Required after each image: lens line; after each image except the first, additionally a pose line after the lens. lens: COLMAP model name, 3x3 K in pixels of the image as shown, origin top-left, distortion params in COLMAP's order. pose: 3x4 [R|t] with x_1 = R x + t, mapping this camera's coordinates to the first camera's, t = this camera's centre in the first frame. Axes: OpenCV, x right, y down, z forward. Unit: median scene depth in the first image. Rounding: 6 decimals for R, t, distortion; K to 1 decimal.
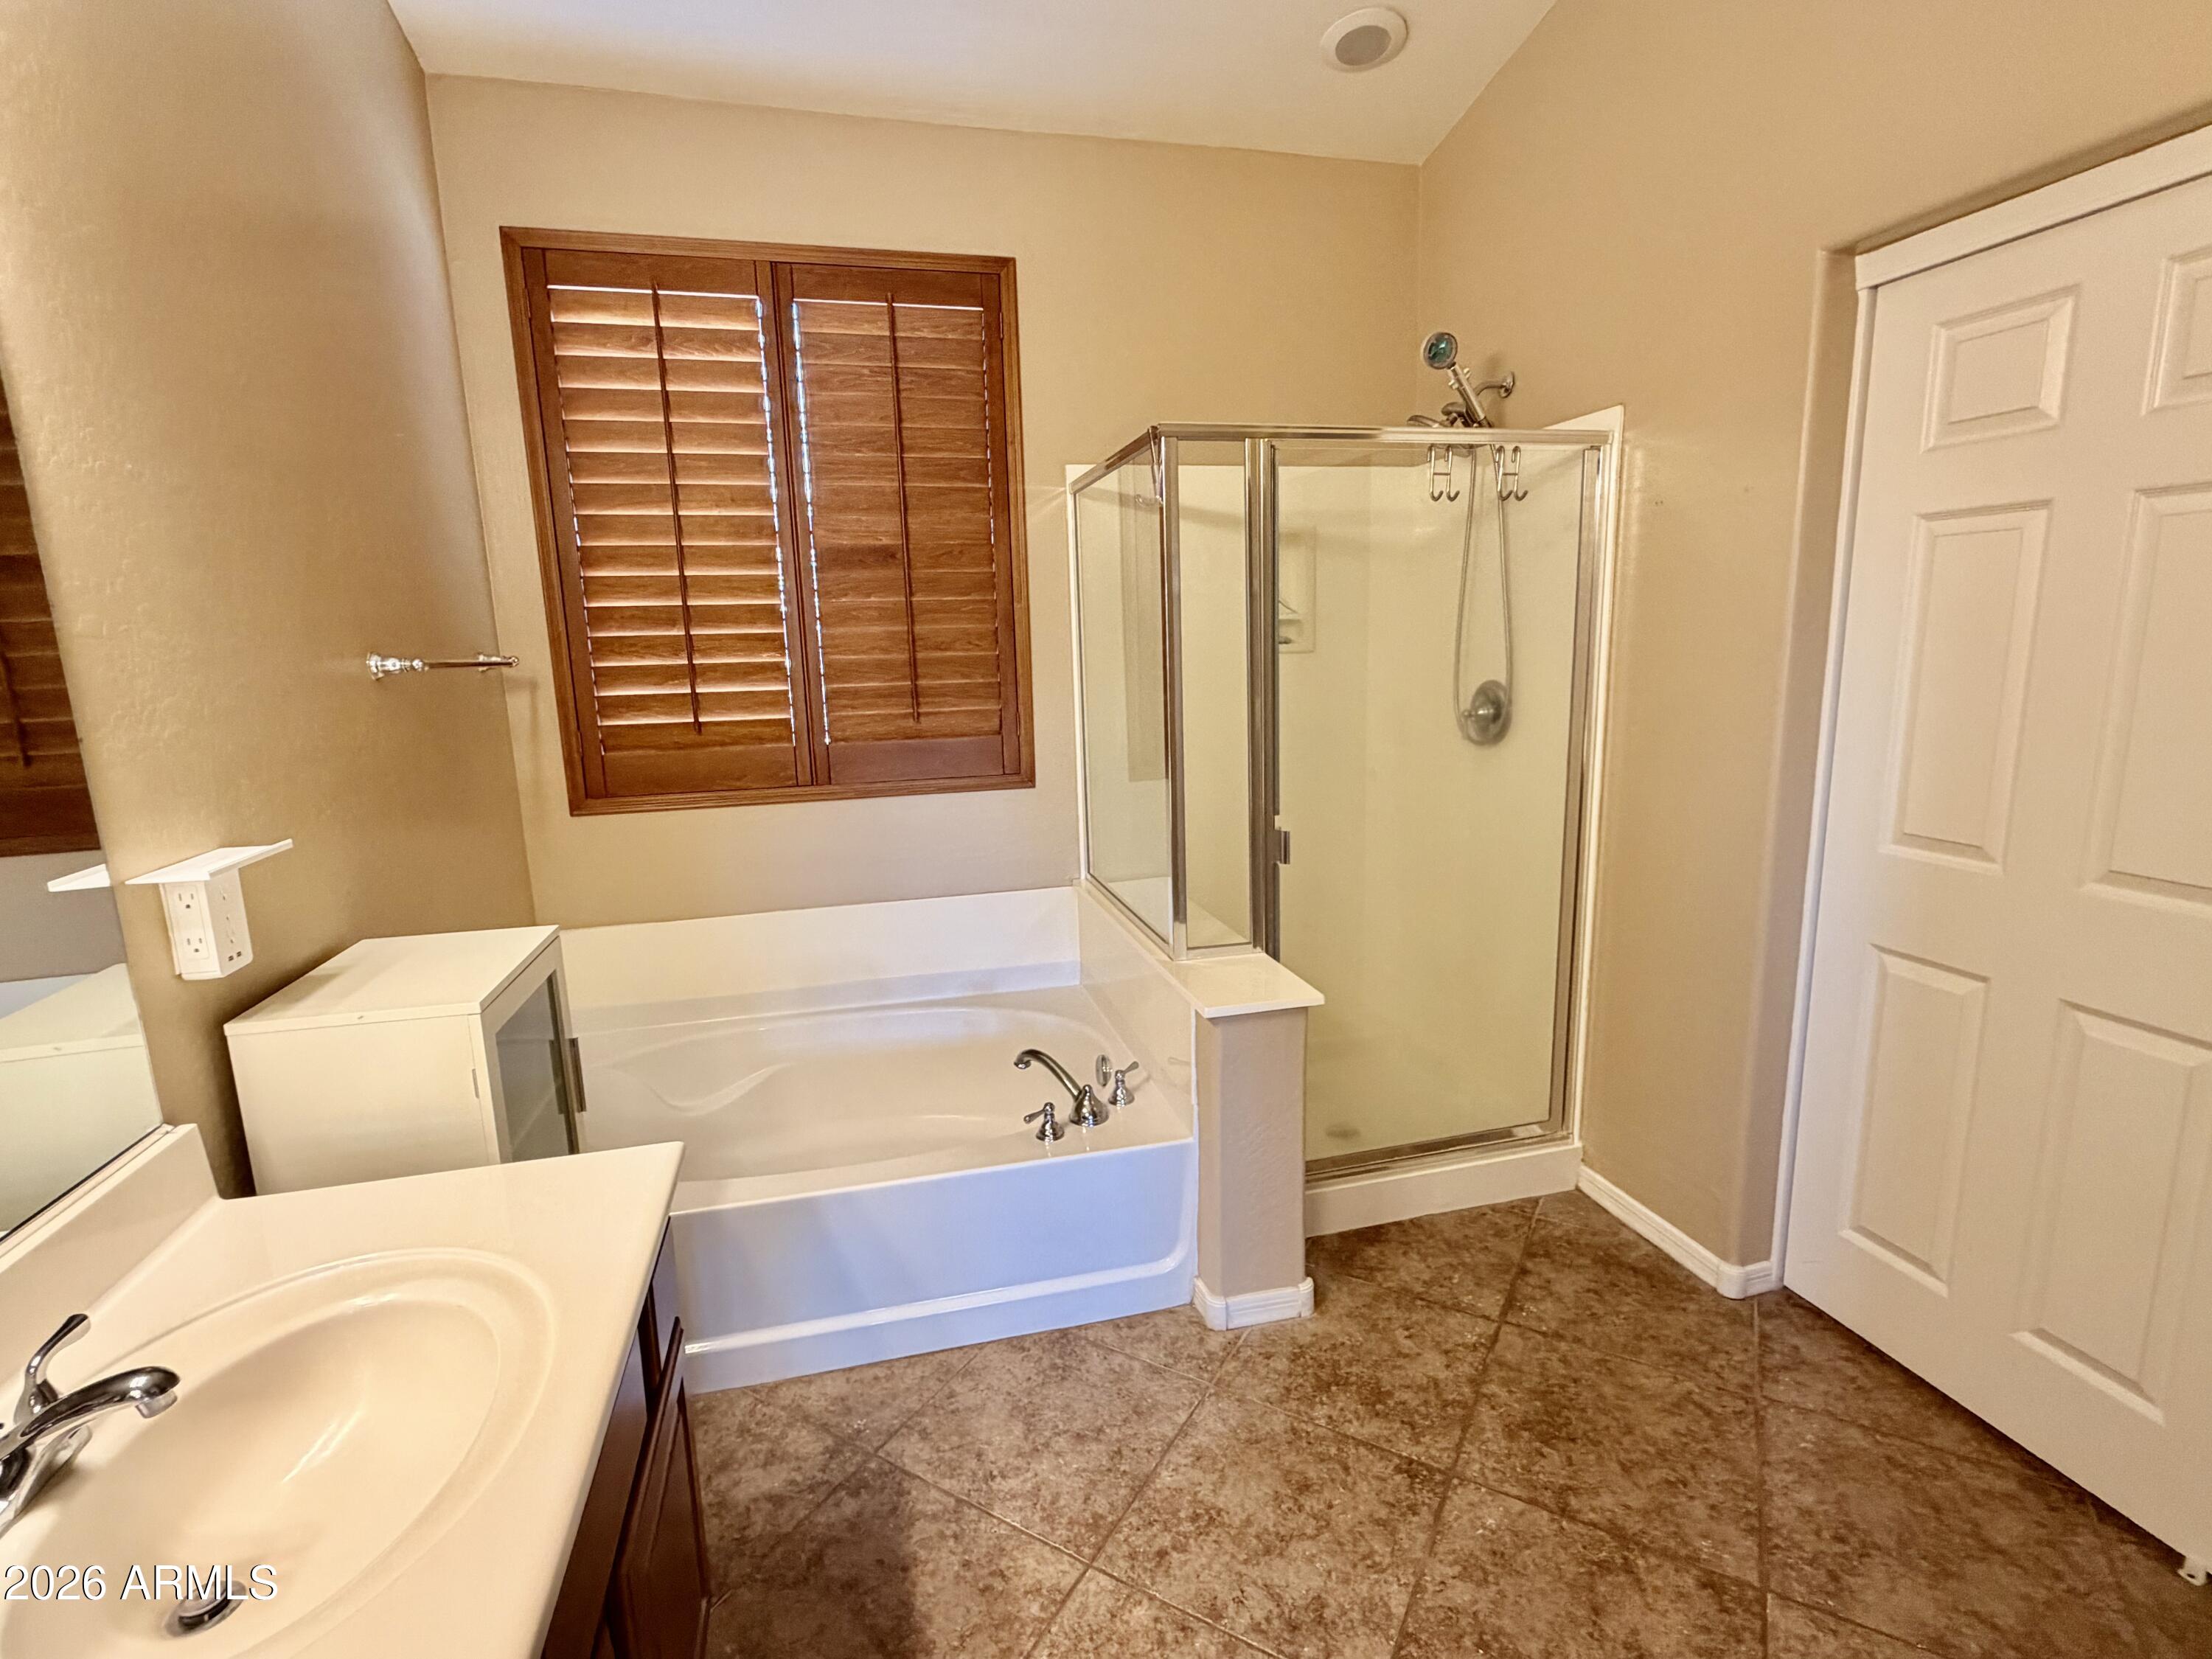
lens RADIAL K [[1069.5, 0, 1122.7], [0, 1069.5, 836.7], [0, 0, 1]] dist [-0.003538, -0.001051]
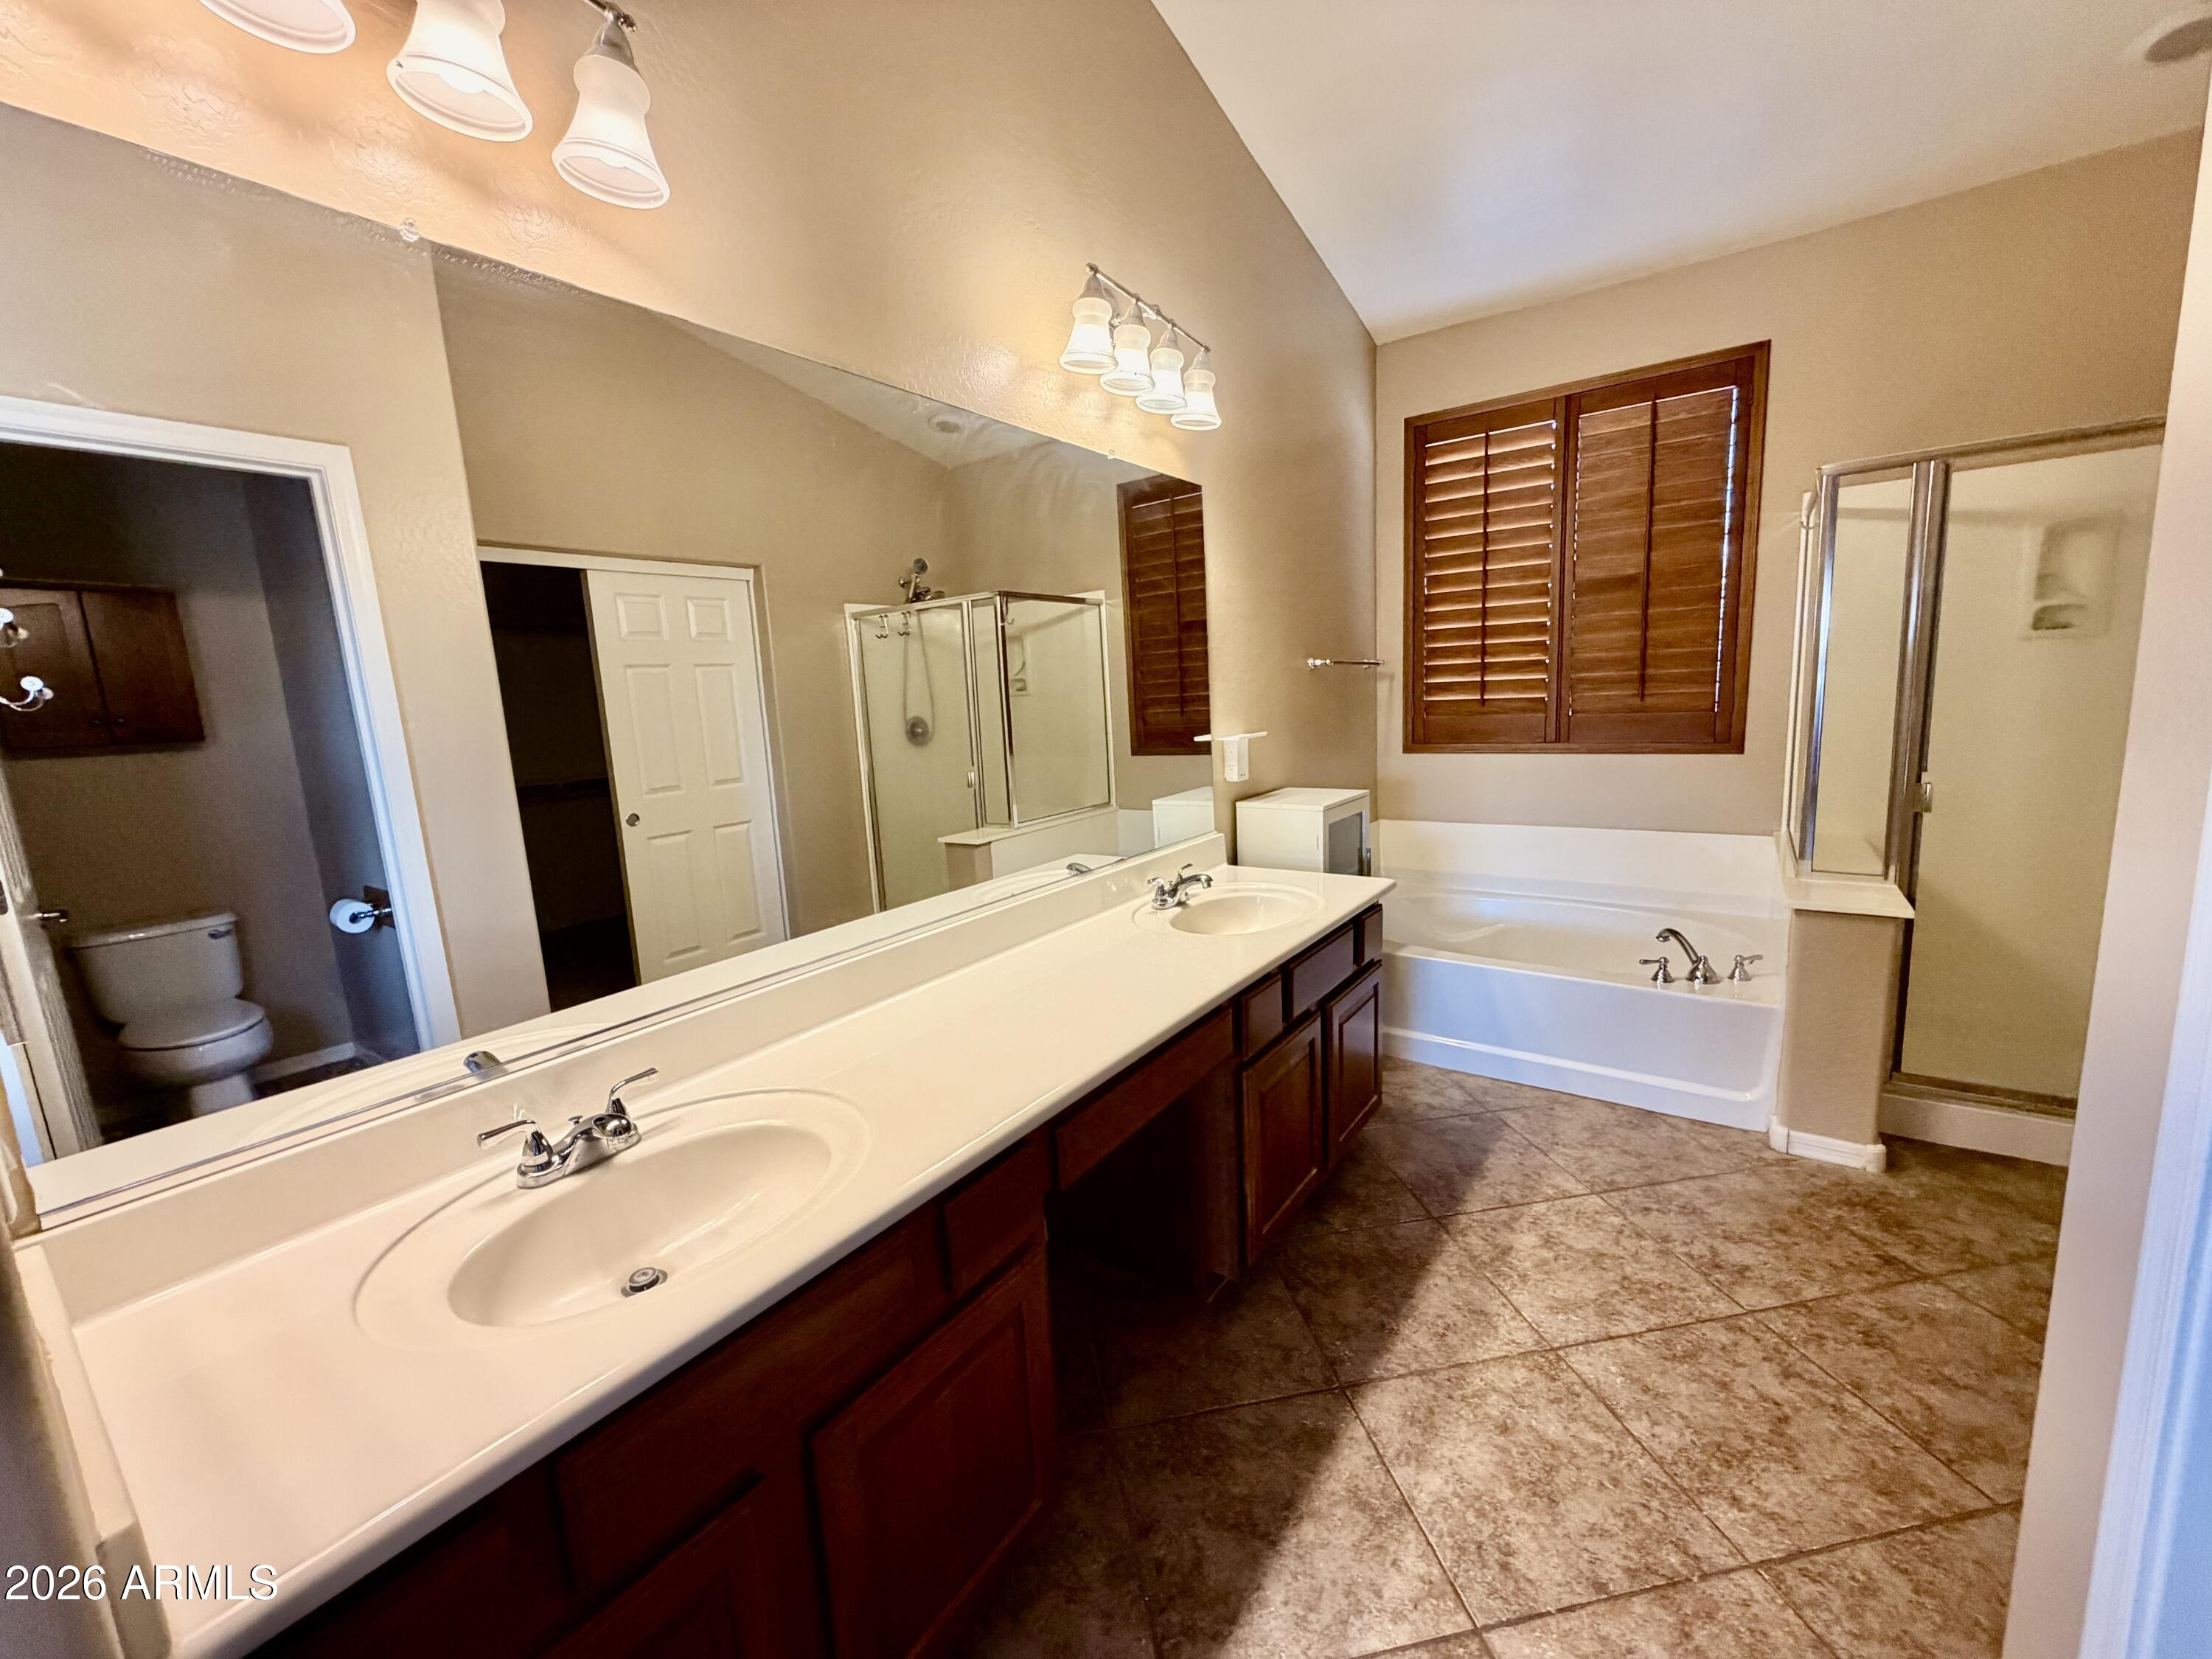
lens RADIAL K [[882.5, 0, 1099.8], [0, 882.5, 834.1], [0, 0, 1]] dist [0.002761, 0.000267]
pose [[0.644831, 0.119233, -0.754968, 0.272377], [-0.109237, 0.991994, 0.063366, 0.077826], [0.756479, 0.041610, 0.652693, -0.307853]]
